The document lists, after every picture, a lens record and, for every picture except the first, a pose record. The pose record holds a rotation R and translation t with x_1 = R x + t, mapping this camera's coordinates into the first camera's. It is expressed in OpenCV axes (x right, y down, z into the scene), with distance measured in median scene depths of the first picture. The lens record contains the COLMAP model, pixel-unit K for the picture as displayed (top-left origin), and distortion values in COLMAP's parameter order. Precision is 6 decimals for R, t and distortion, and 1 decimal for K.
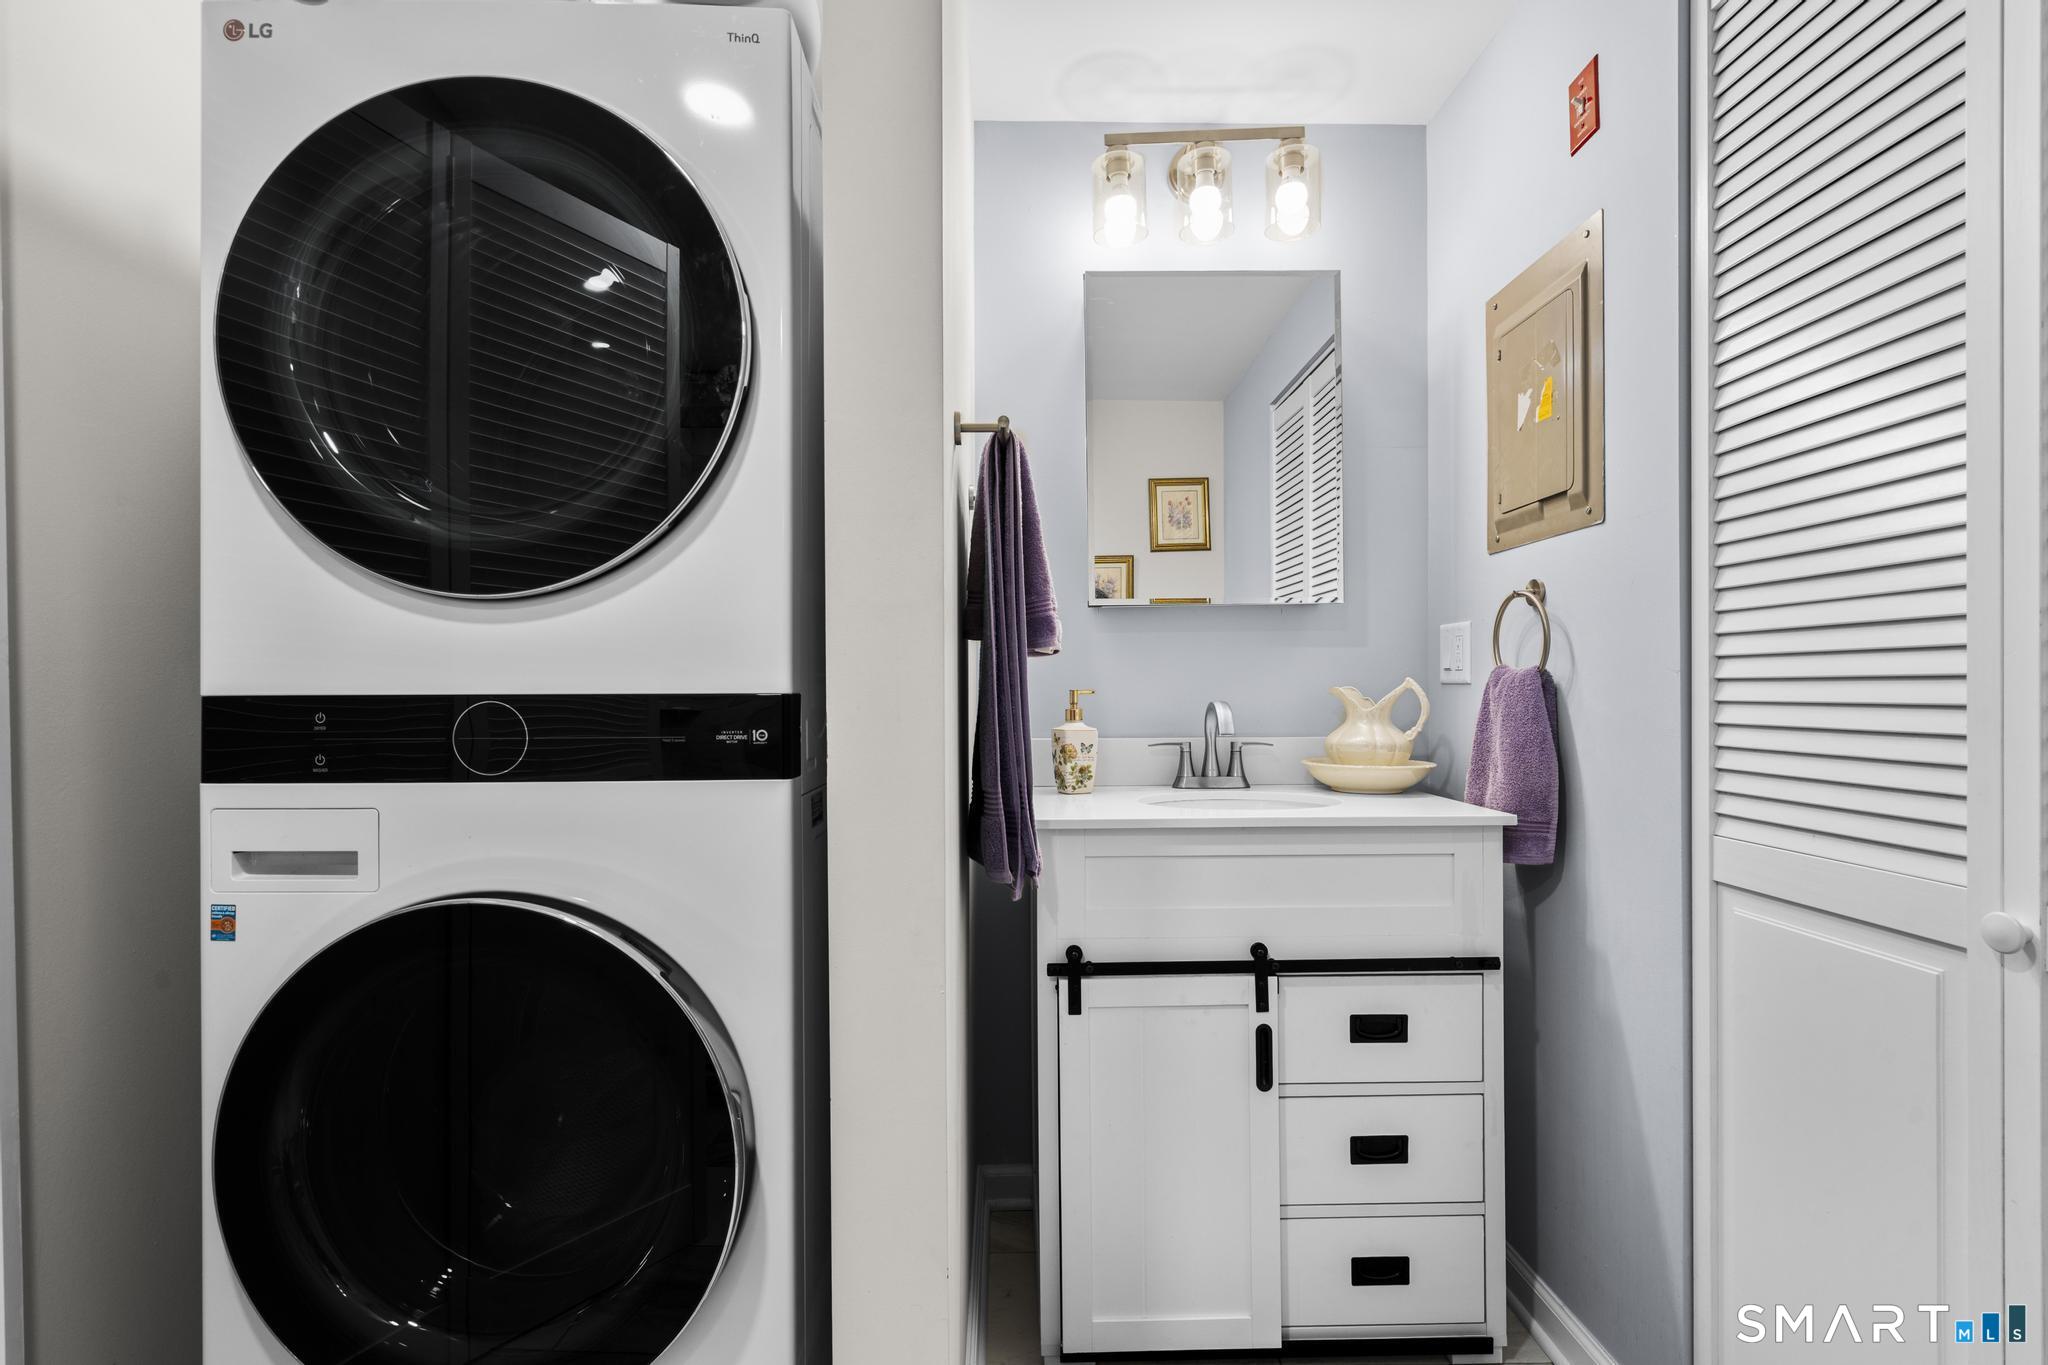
lens RADIAL K [[919.8, 0, 1027.0], [0, 919.8, 691.5], [0, 0, 1]] dist [-0.006220, 0.003954]
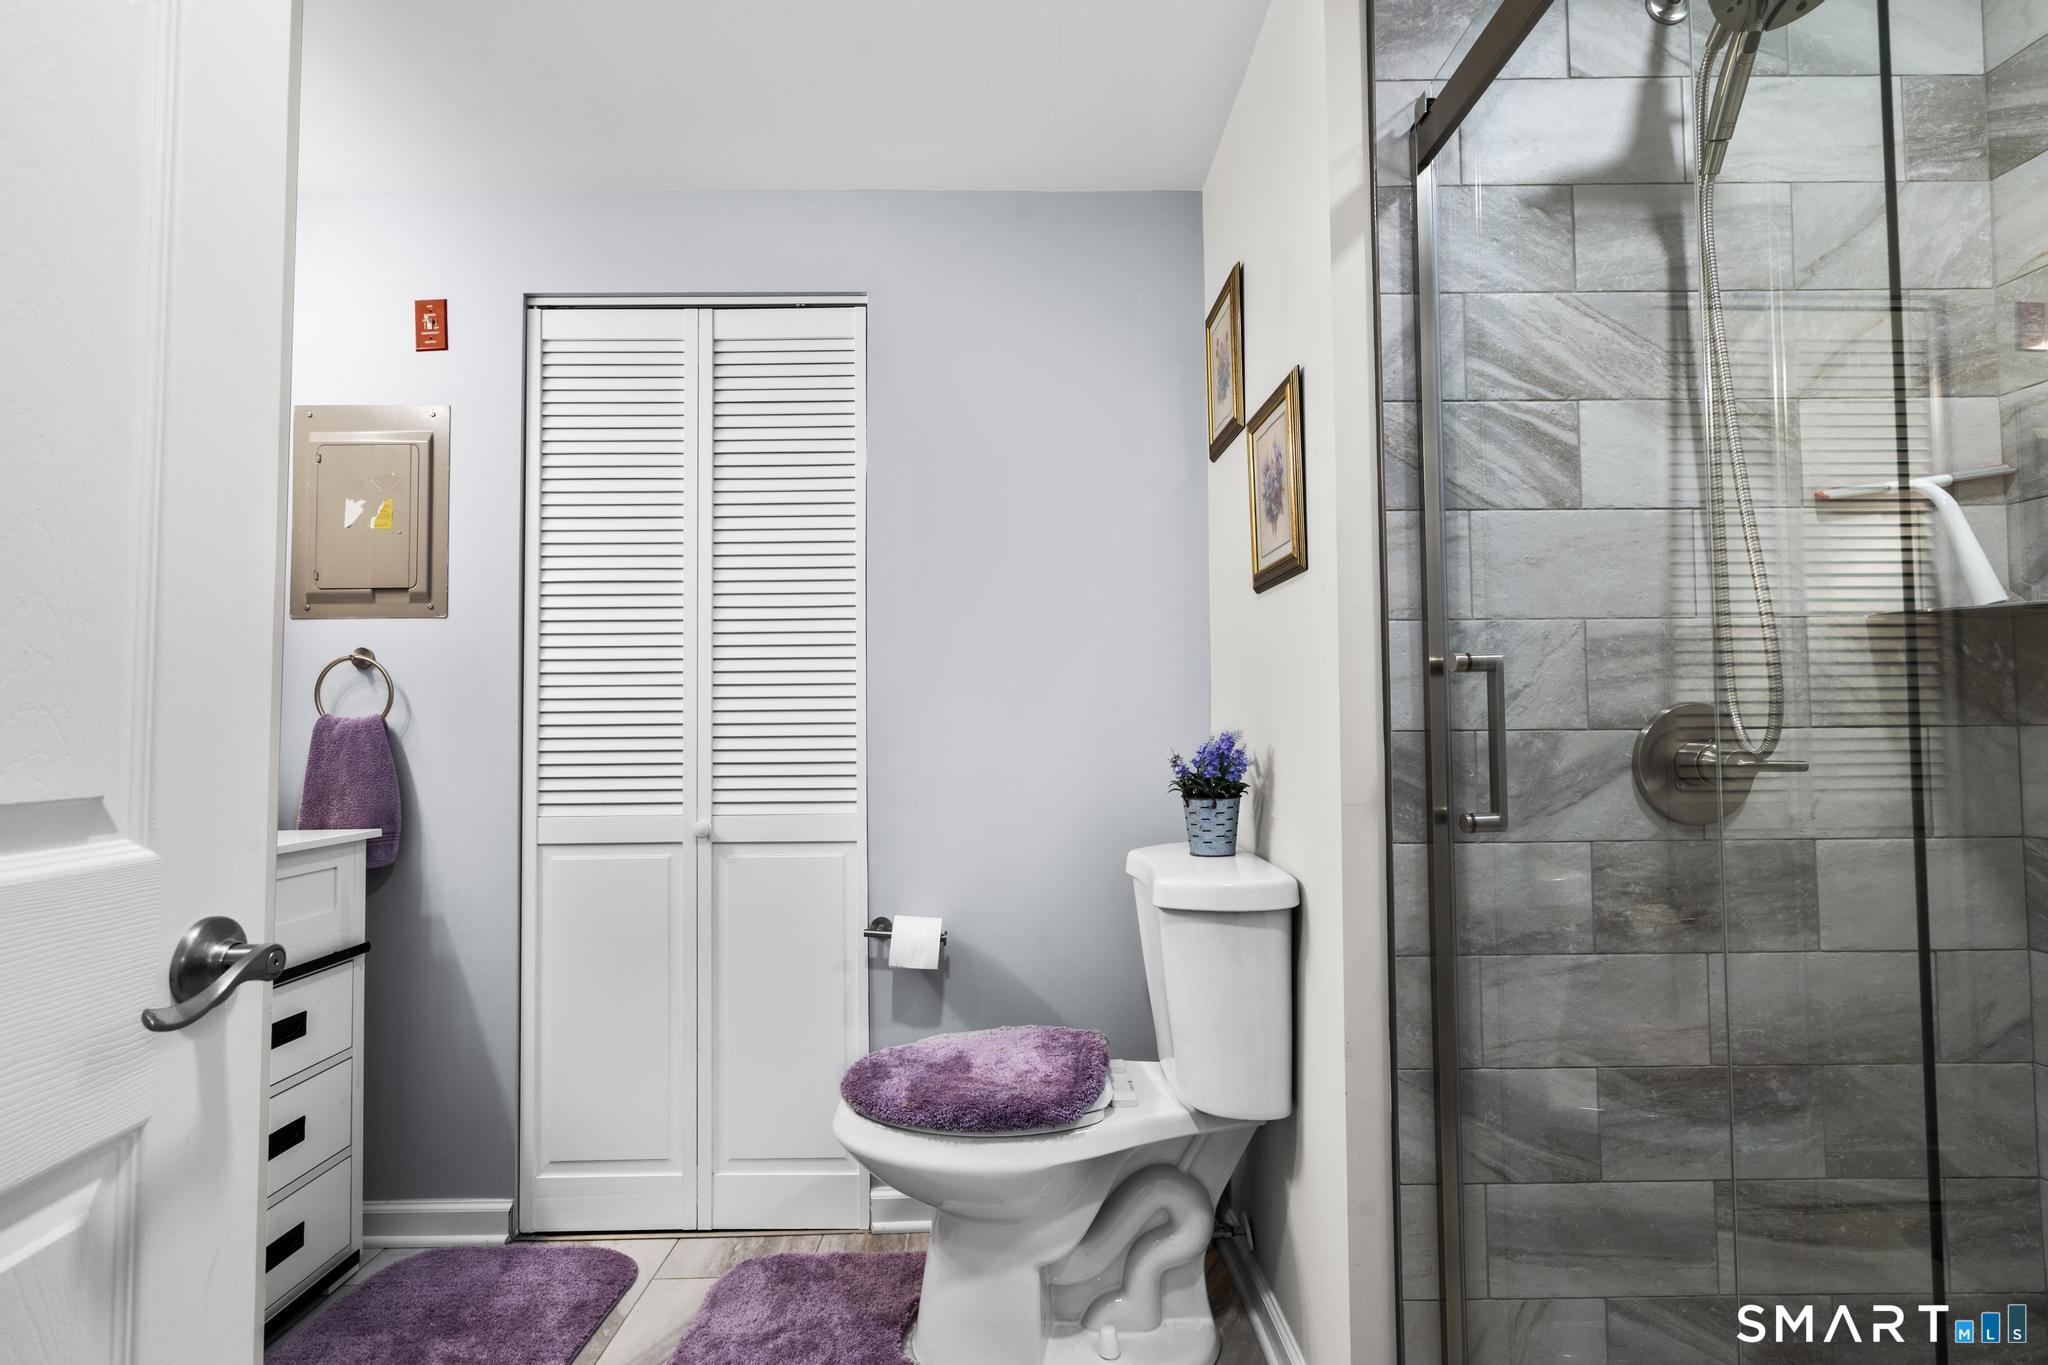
lens RADIAL K [[919.8, 0, 1027.0], [0, 919.8, 691.5], [0, 0, 1]] dist [-0.006220, 0.003954]
pose [[0.003562, 0.045255, 0.998969, -0.762552], [0.014889, 0.998862, -0.045303, 0.012065], [-0.999883, 0.015035, 0.002884, 0.070444]]
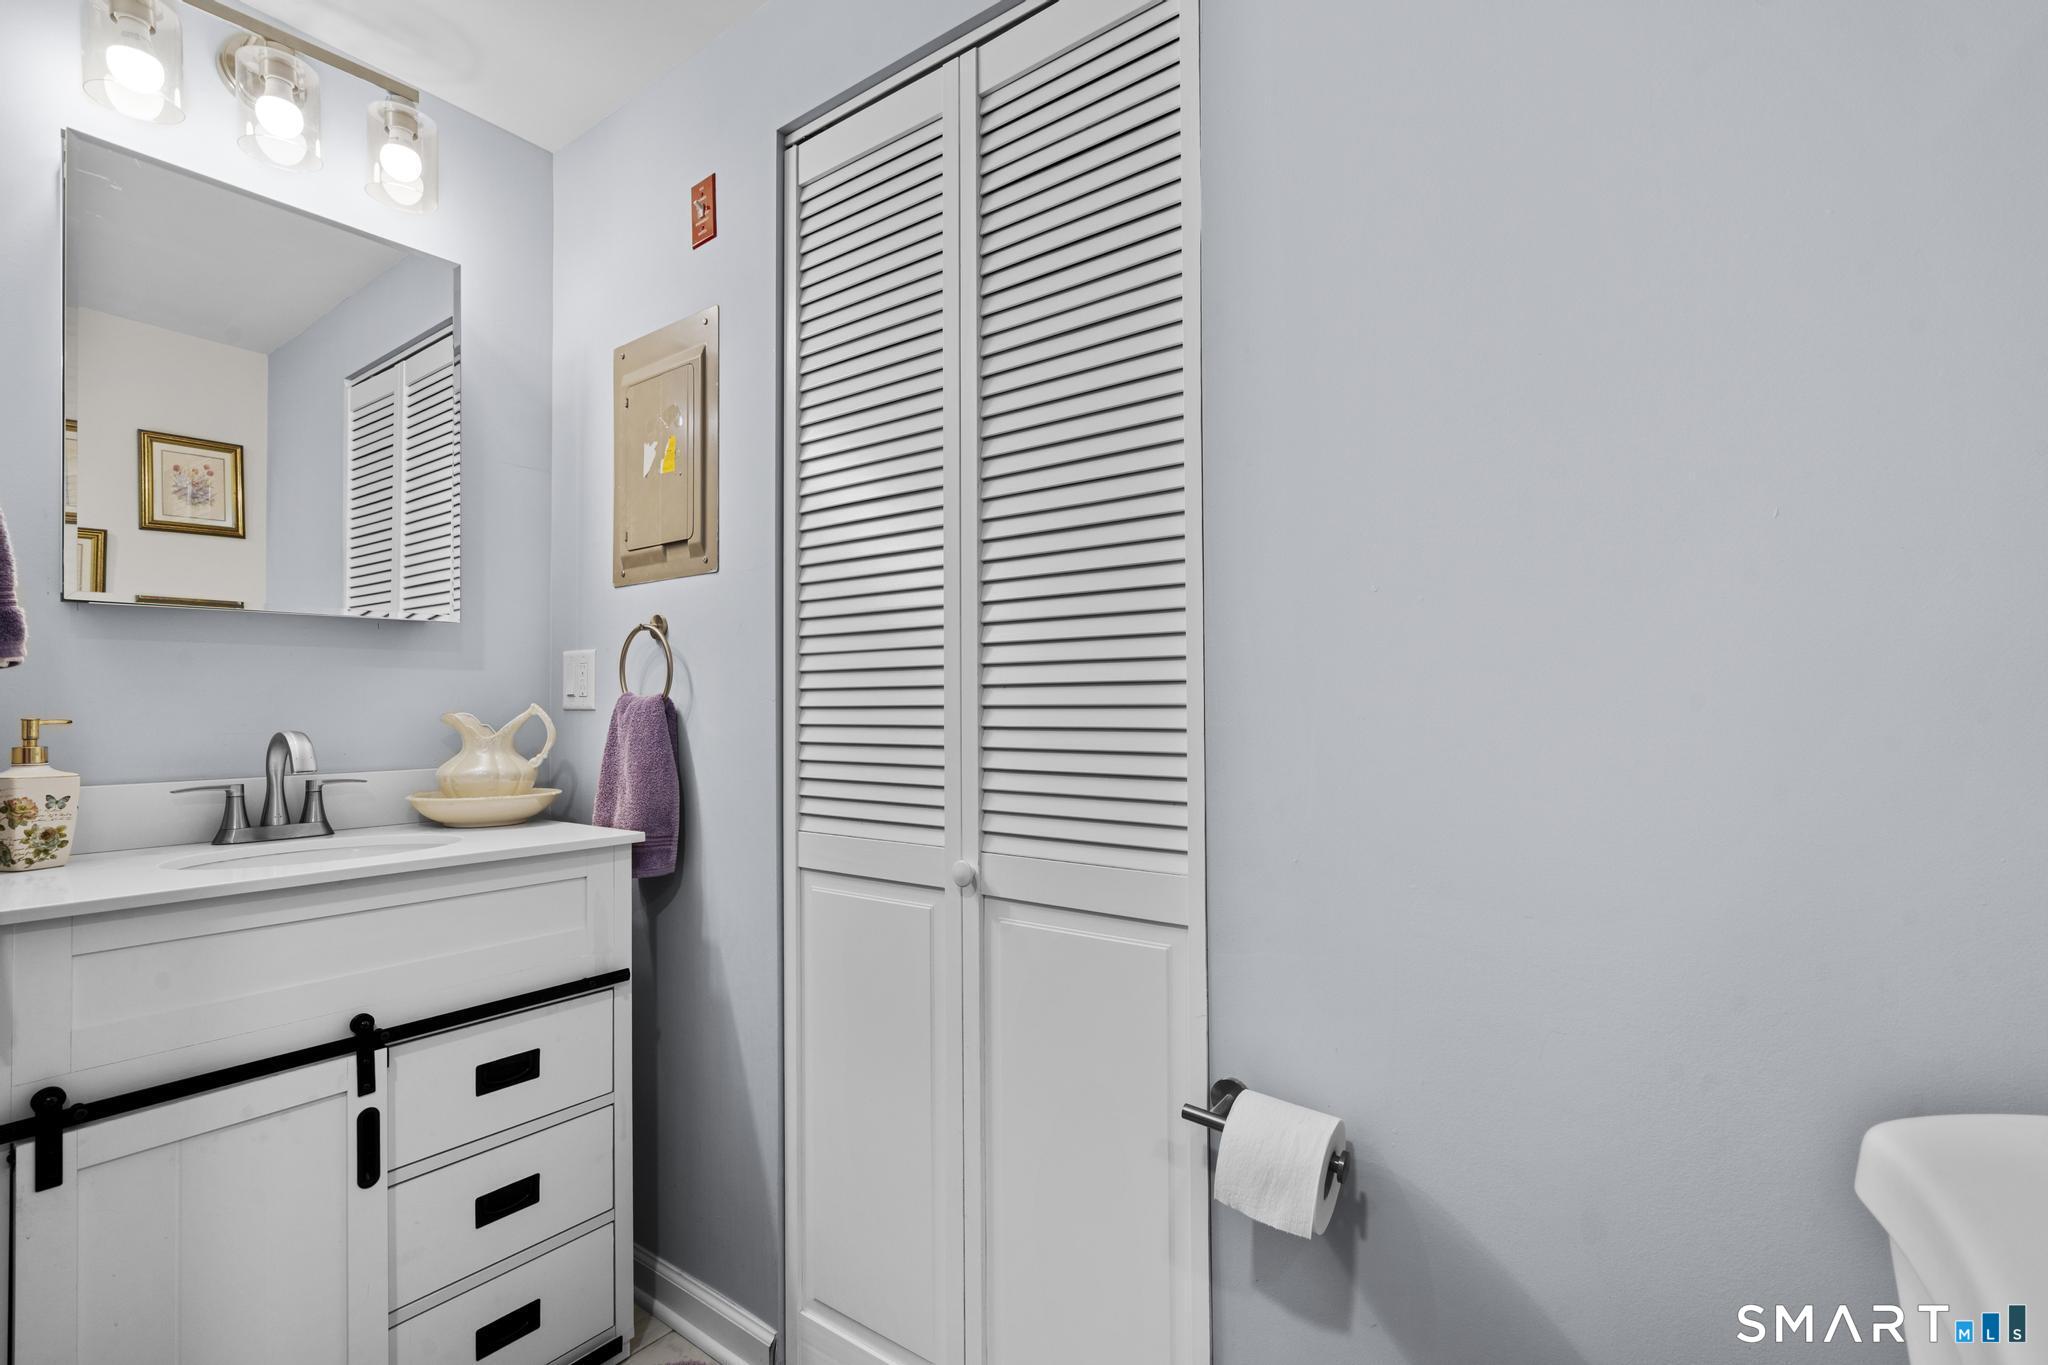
lens RADIAL K [[919.8, 0, 1027.0], [0, 919.8, 691.5], [0, 0, 1]] dist [-0.006220, 0.003954]
pose [[0.601822, 0.016336, 0.798463, -0.059780], [0.004485, 0.999706, -0.023833, -0.002867], [-0.798617, 0.017924, 0.601572, -0.010929]]
